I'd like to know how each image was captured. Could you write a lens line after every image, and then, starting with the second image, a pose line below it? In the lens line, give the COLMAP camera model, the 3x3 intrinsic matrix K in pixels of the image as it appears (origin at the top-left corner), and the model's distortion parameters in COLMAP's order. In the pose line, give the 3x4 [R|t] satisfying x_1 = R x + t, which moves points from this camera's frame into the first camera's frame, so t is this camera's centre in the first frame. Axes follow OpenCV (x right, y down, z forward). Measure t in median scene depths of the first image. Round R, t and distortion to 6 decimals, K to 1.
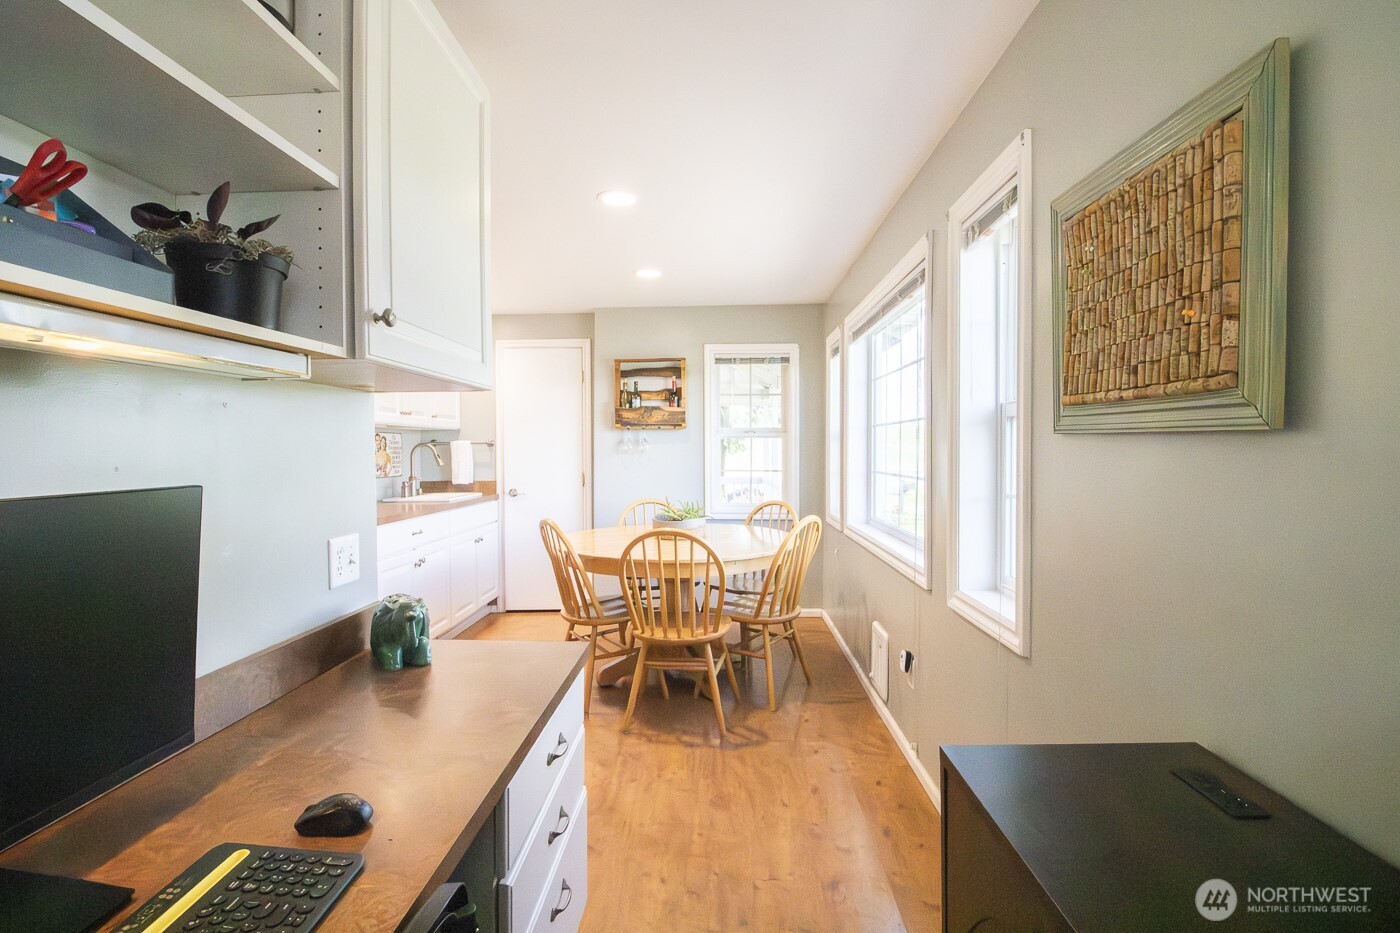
lens RADIAL K [[638.6, 0, 698.6], [0, 638.6, 459.0], [0, 0, 1]] dist [-0.000394, 0.000010]
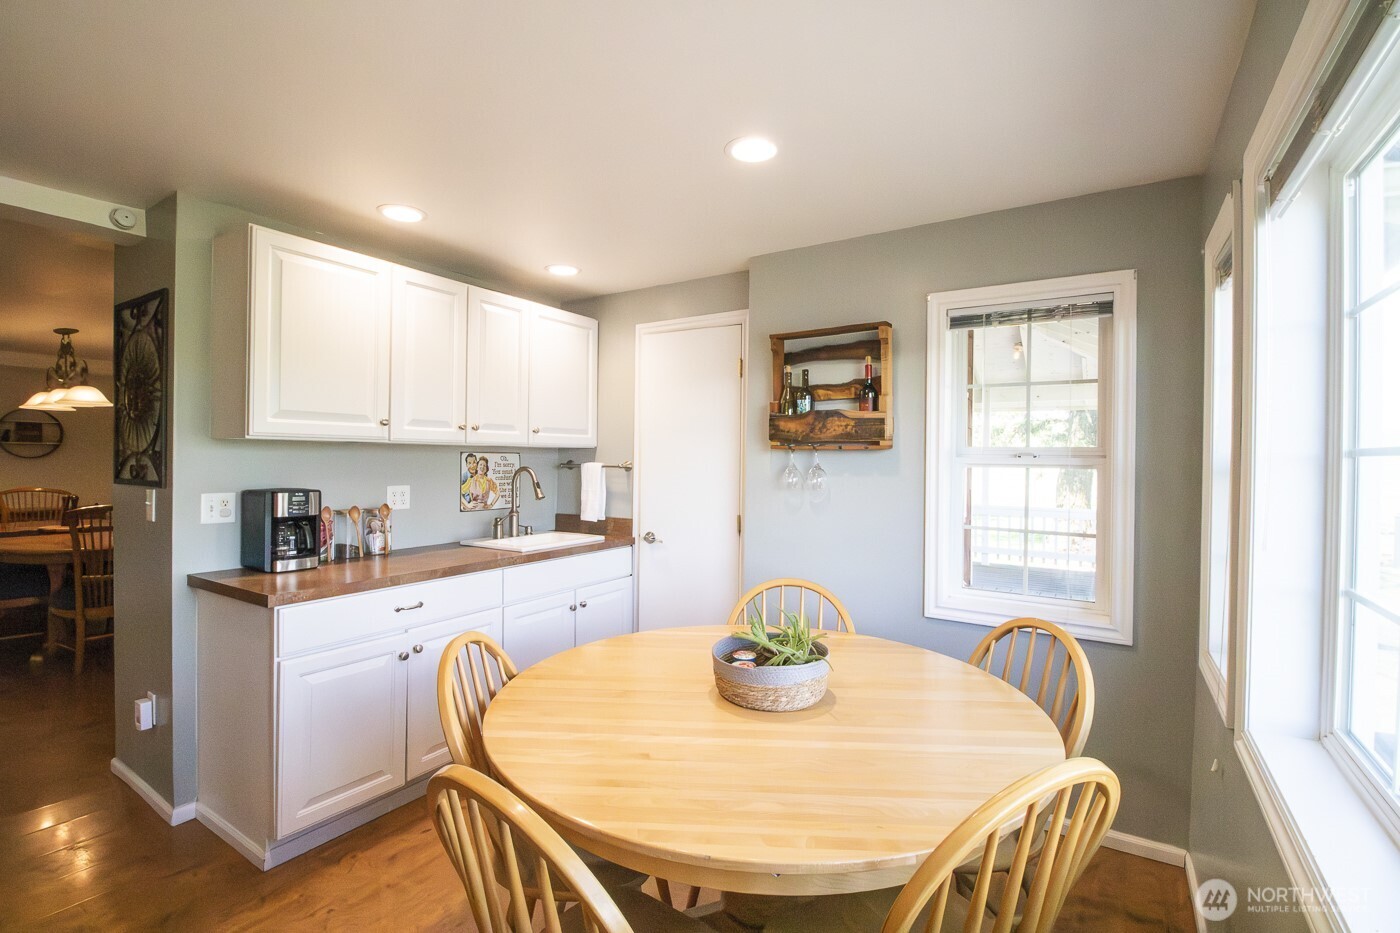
lens RADIAL K [[638.6, 0, 701.8], [0, 638.6, 461.6], [0, 0, 1]] dist [-0.000394, 0.000010]
pose [[0.859489, 0.016530, -0.510887, 0.123700], [-0.021844, 0.999752, -0.004402, -0.030608], [0.510688, 0.014944, 0.859636, 0.437500]]
